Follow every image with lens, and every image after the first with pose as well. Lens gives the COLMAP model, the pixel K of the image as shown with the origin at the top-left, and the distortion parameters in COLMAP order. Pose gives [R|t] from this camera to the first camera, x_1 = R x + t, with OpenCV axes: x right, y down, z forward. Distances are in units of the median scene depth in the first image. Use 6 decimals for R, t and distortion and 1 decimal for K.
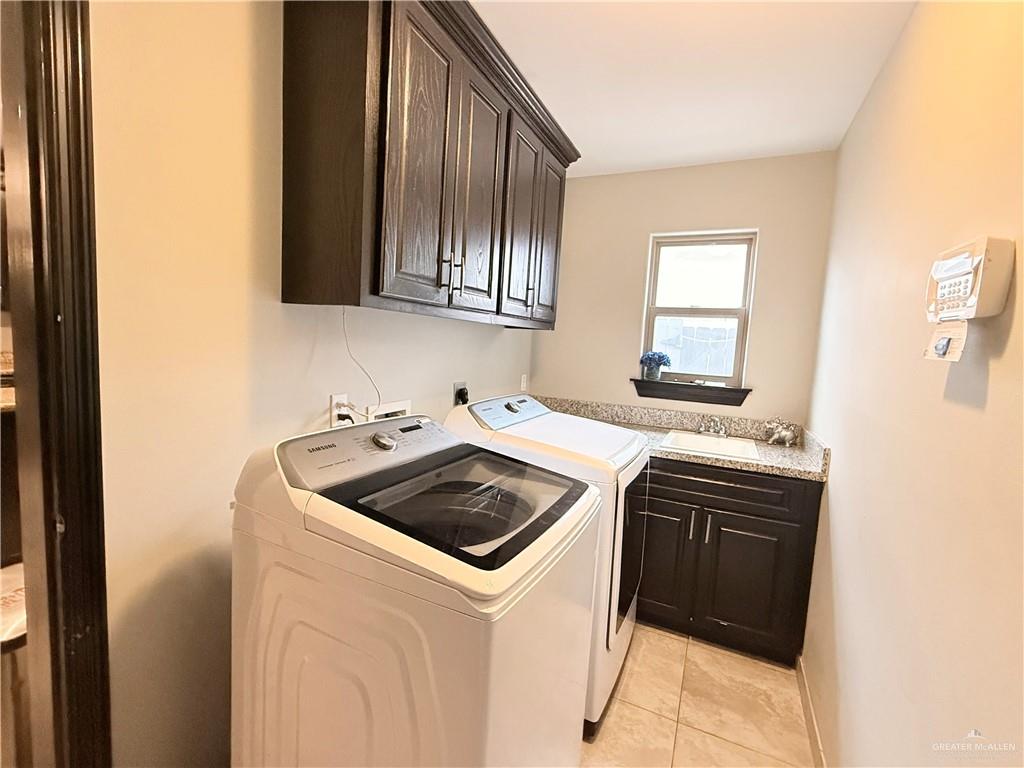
lens RADIAL K [[441.1, 0, 512.0], [0, 441.1, 384.0], [0, 0, 1]] dist [0.010141, 0.000013]
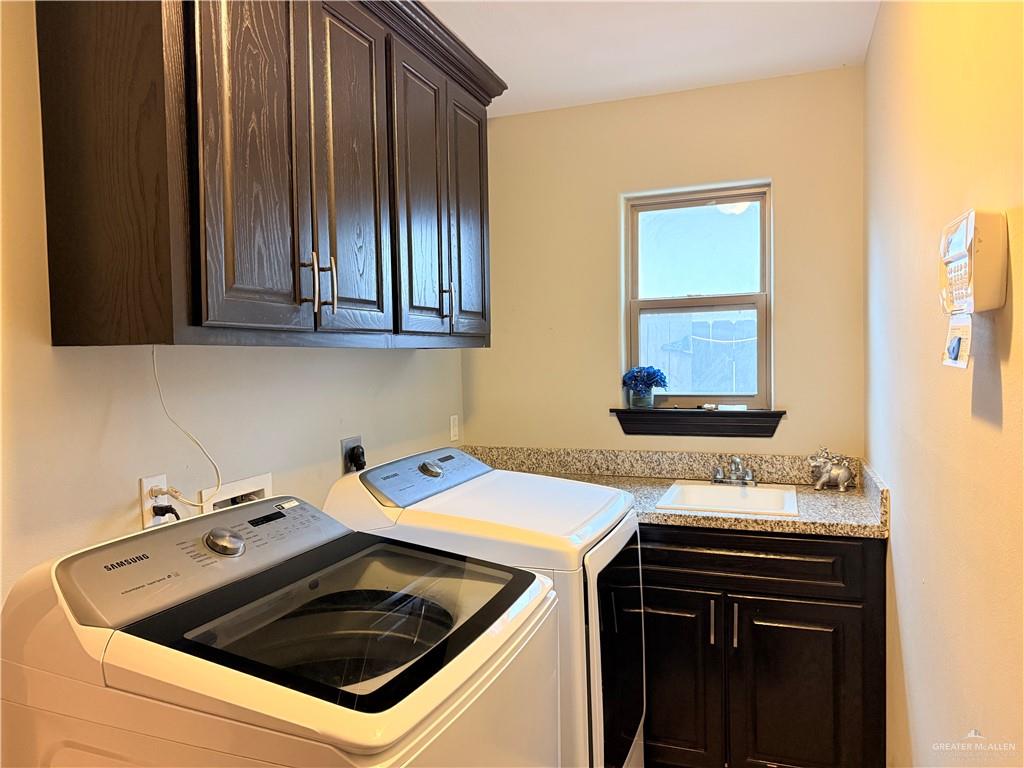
lens RADIAL K [[706.8, 0, 515.0], [0, 706.8, 387.0], [0, 0, 1]] dist [0.139840, -0.217218]
pose [[0.993346, -0.080005, 0.082841, 0.051616], [0.083967, 0.995429, -0.045496, -0.012173], [-0.078823, 0.052149, 0.995524, -0.089082]]
